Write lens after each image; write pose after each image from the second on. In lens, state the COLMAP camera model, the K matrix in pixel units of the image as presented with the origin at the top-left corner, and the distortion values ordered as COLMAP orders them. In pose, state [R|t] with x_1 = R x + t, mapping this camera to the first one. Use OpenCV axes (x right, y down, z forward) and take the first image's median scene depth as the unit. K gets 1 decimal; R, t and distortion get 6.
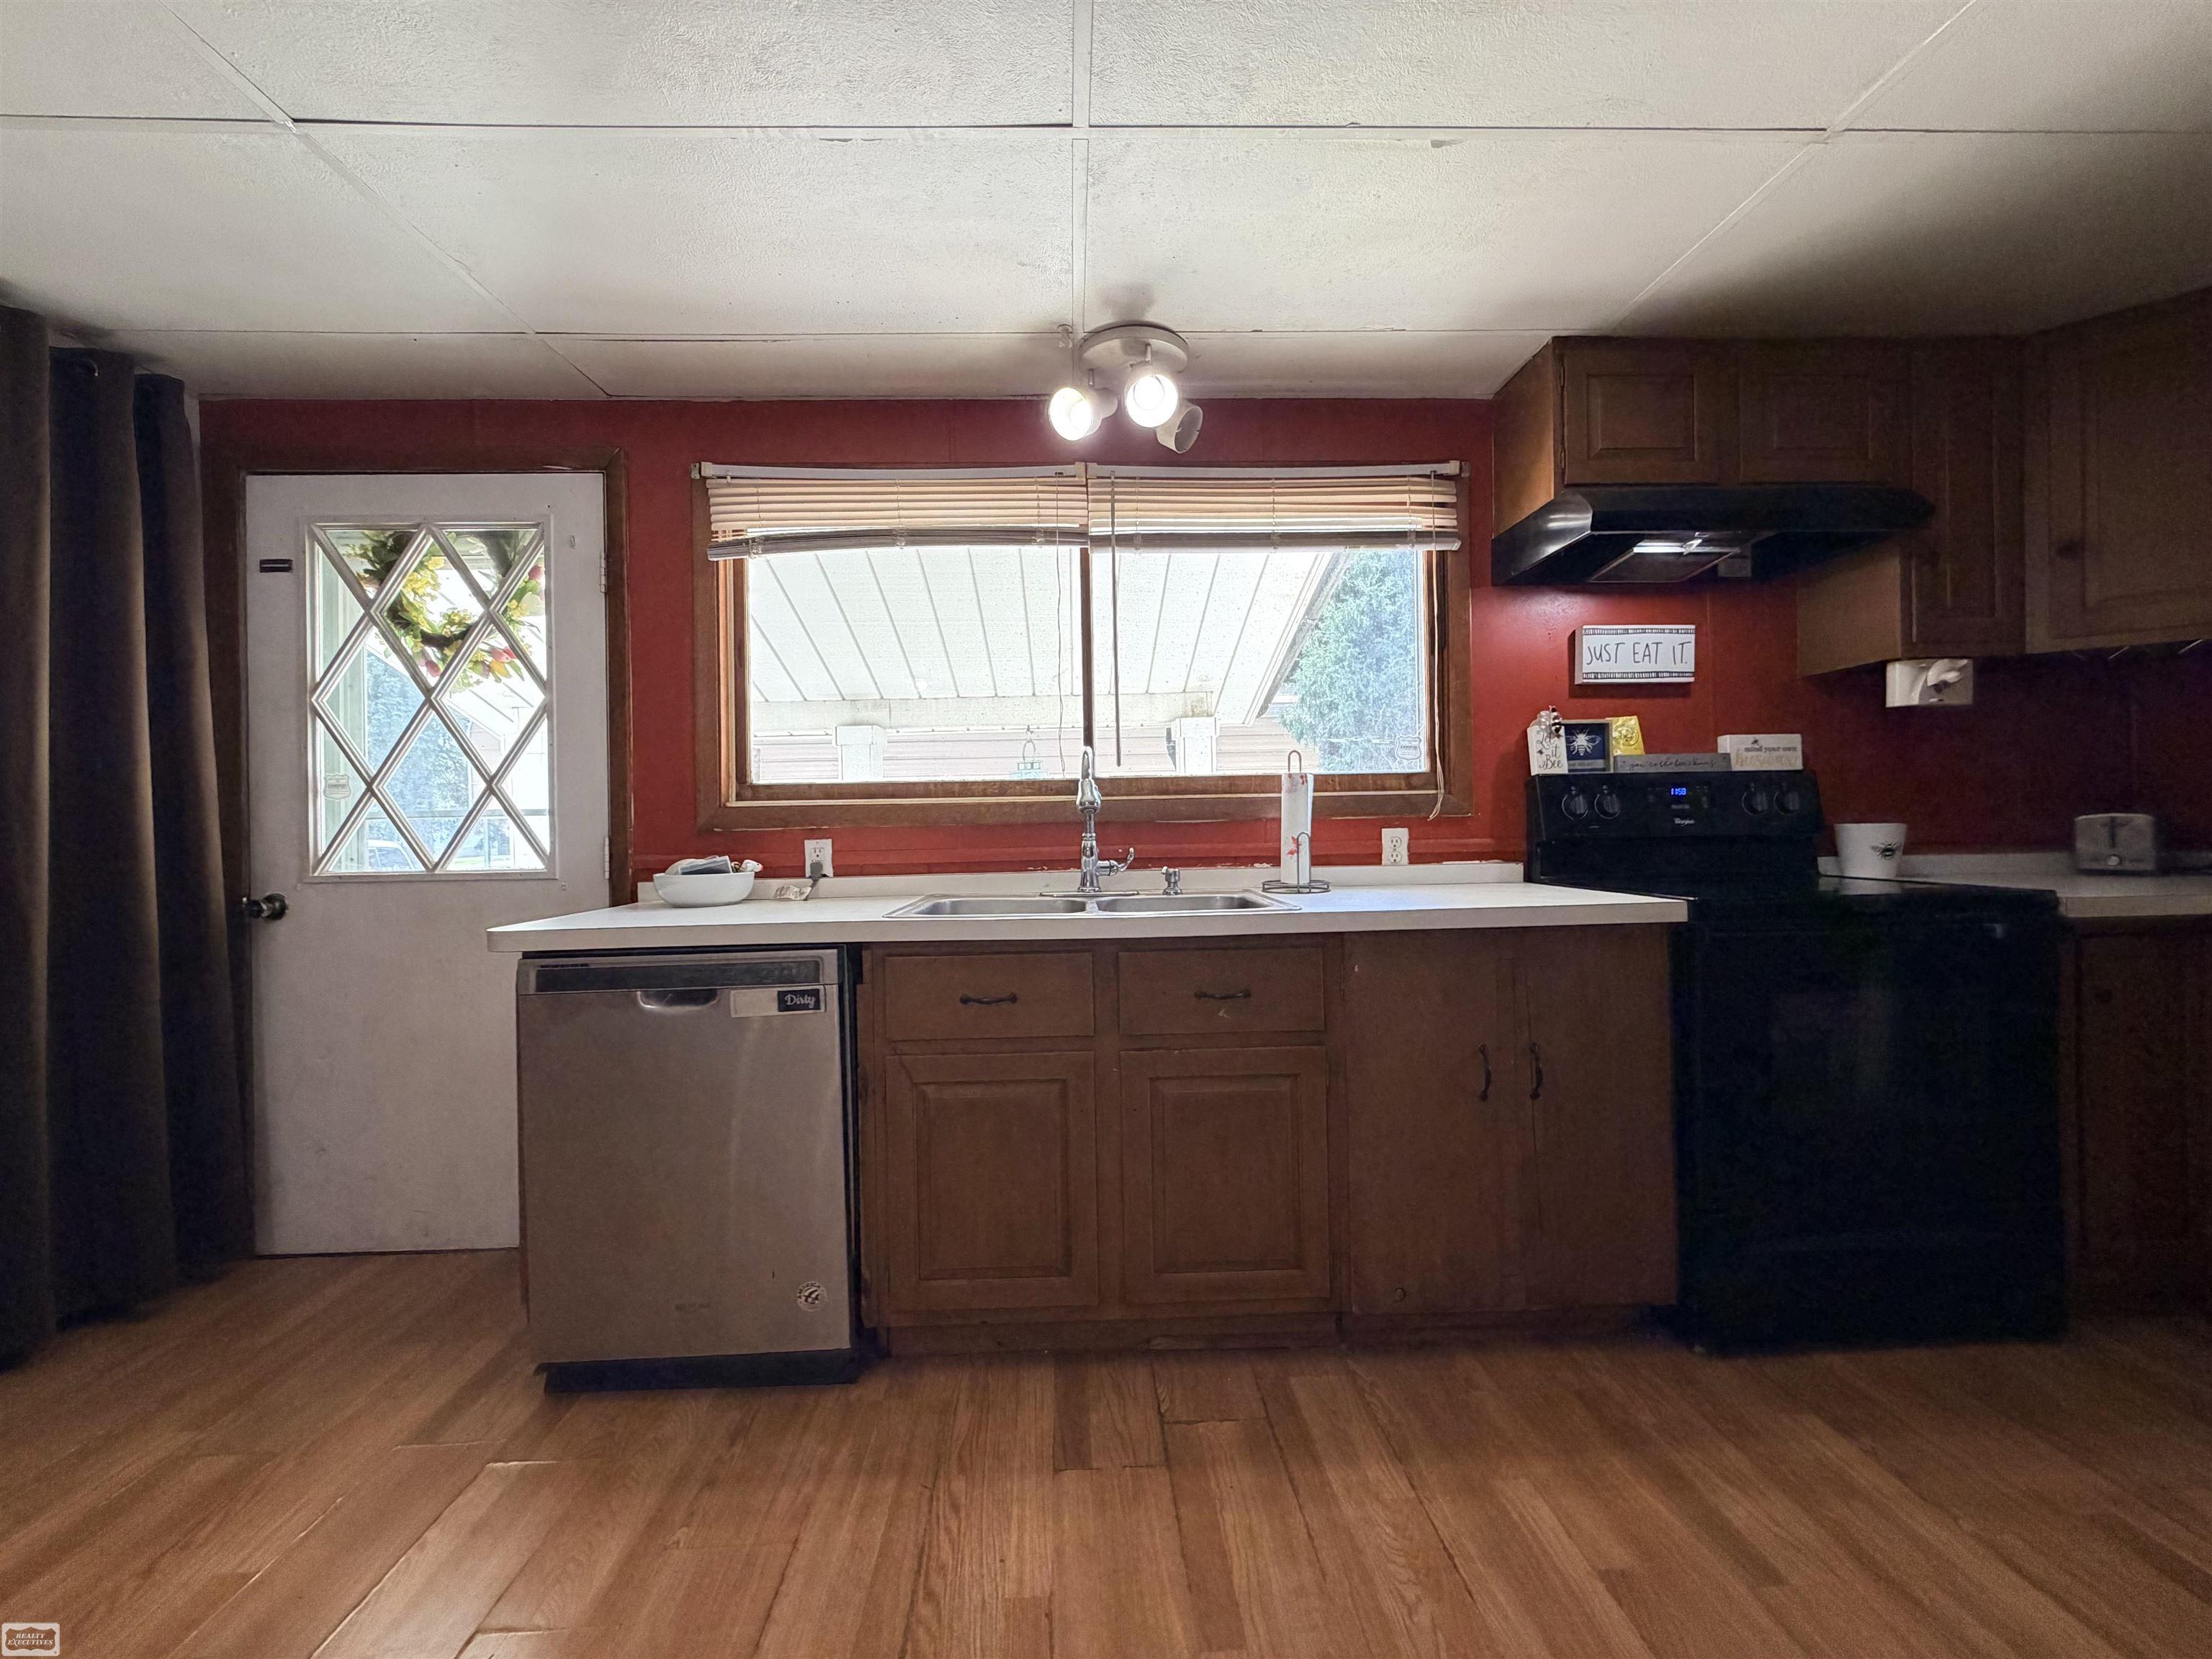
lens RADIAL K [[890.9, 0, 1101.4], [0, 890.9, 829.4], [0, 0, 1]] dist [0.001599, 0.000052]
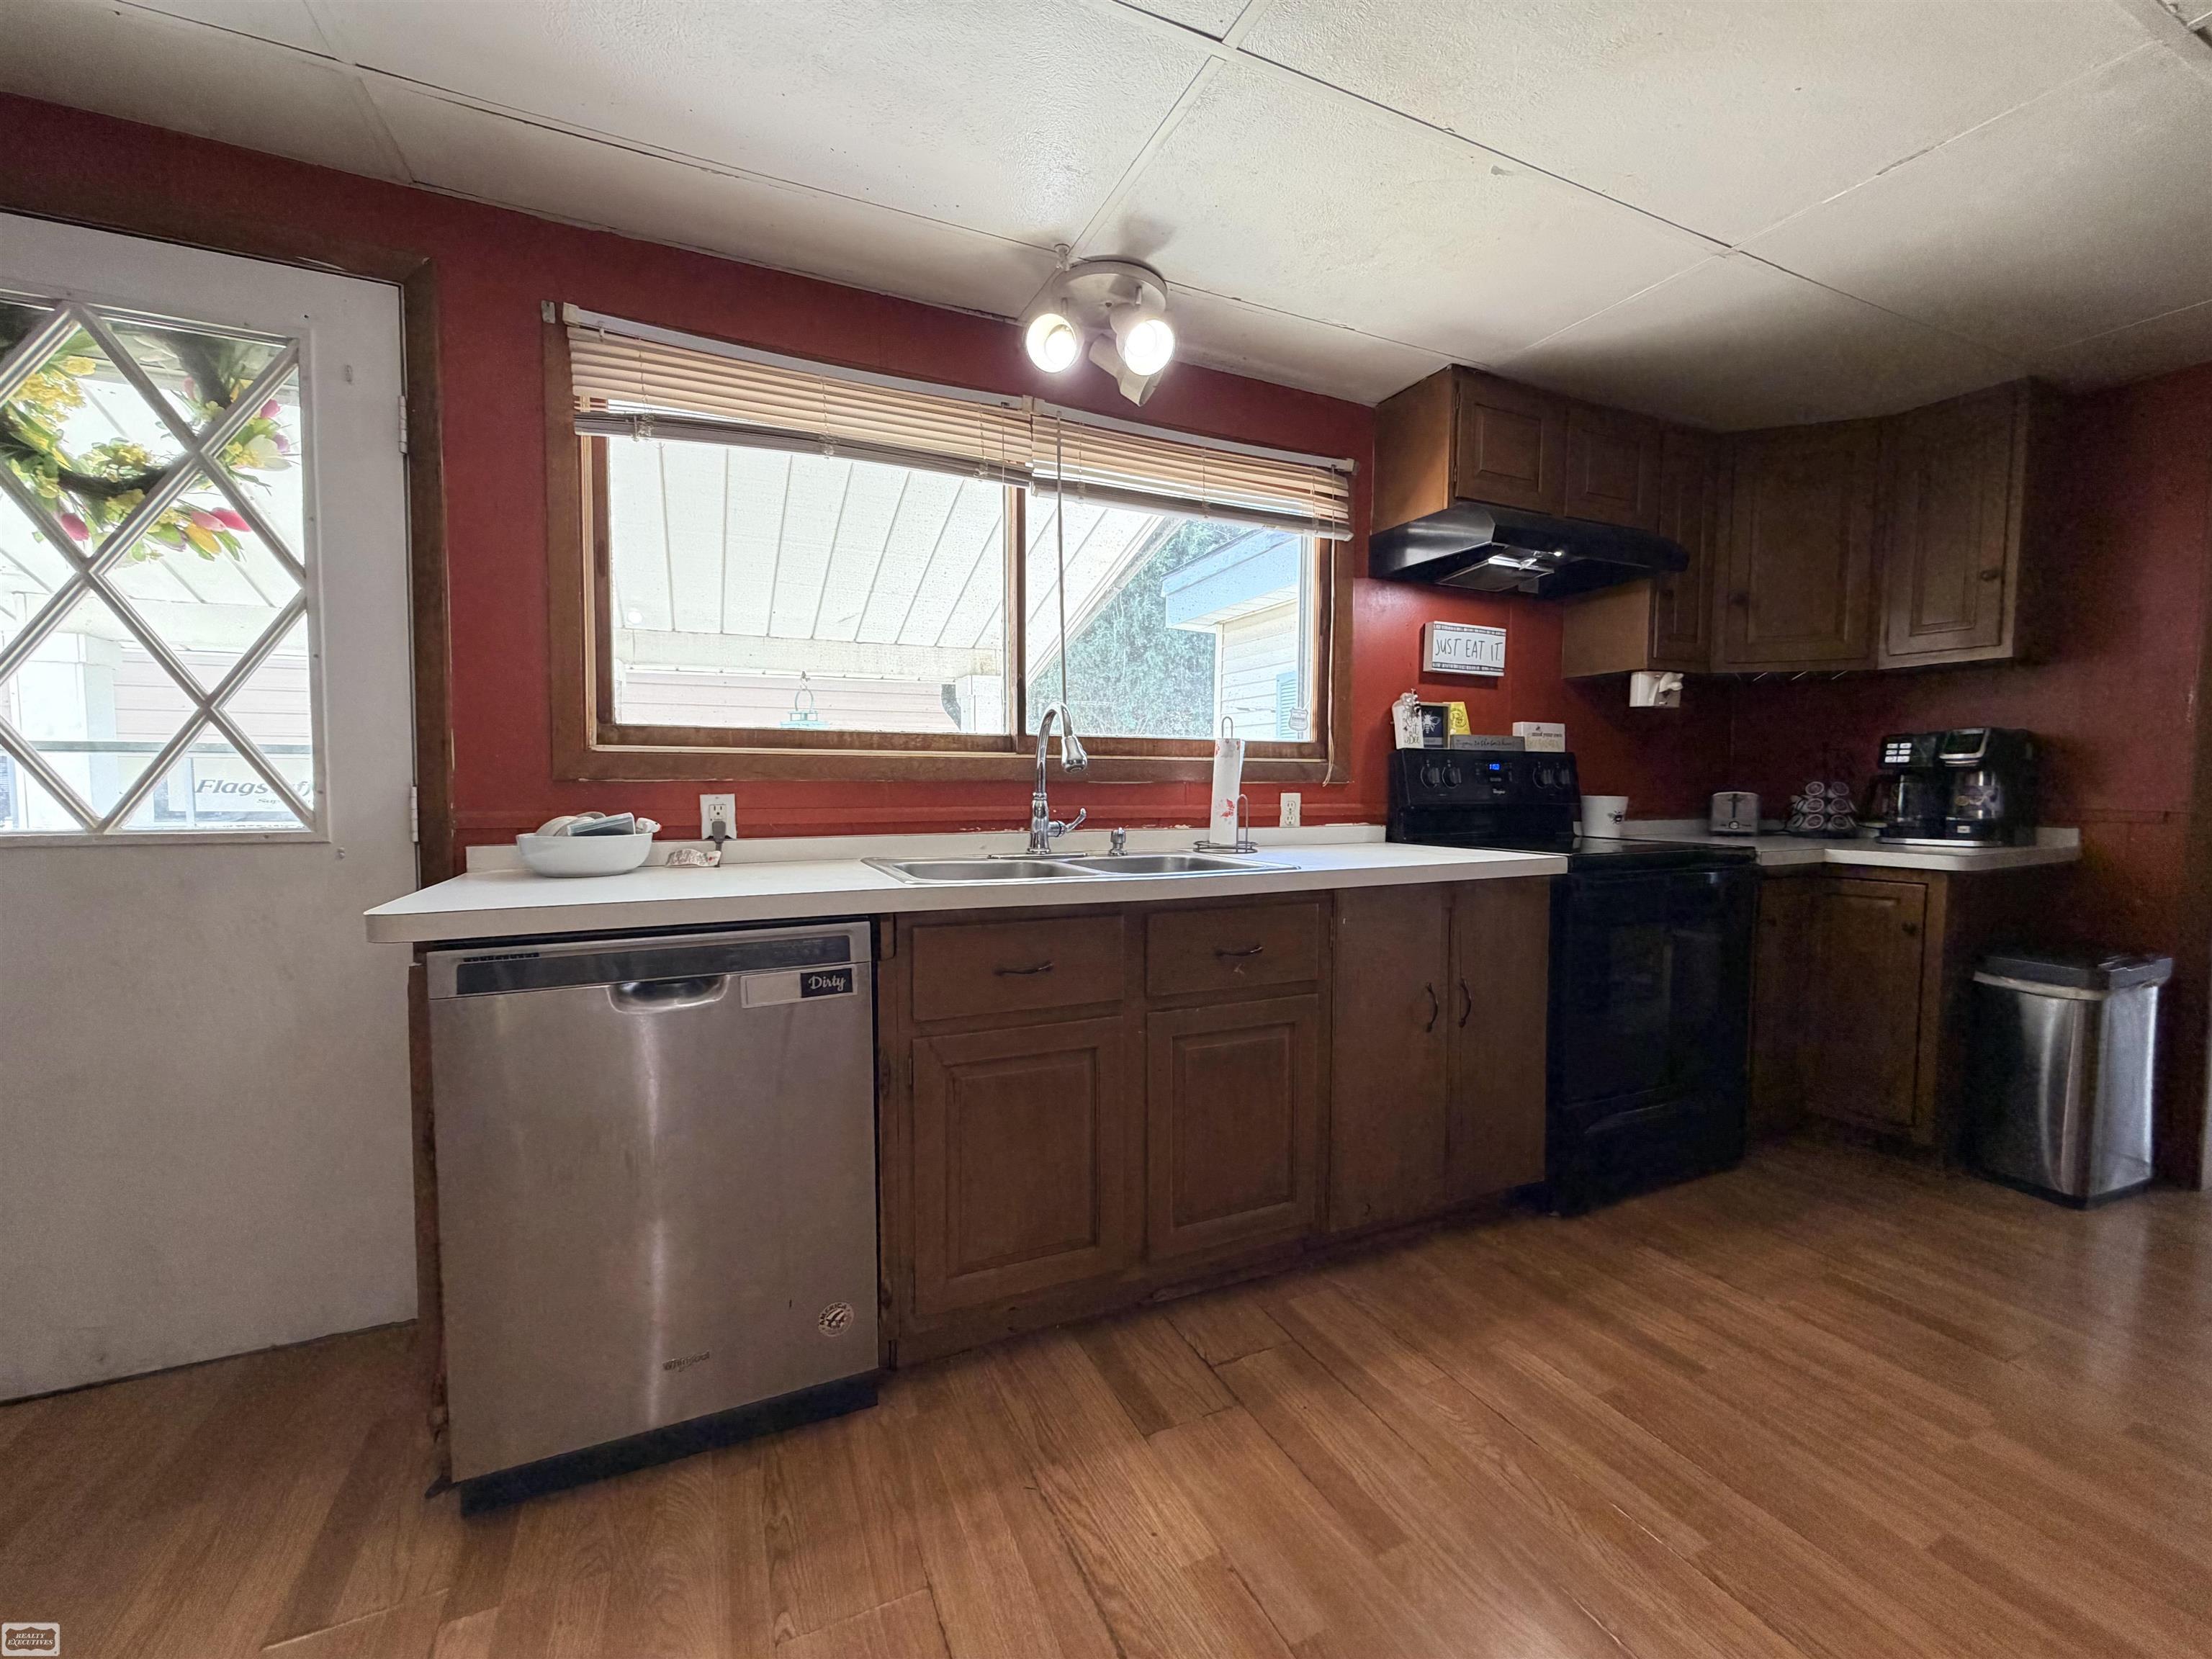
lens RADIAL K [[890.9, 0, 1101.4], [0, 890.9, 829.4], [0, 0, 1]] dist [0.001599, 0.000052]
pose [[0.923649, 0.002390, 0.383233, -0.318196], [-0.018863, 0.999052, 0.039231, 0.004952], [-0.382776, -0.043464, 0.922818, 0.089078]]
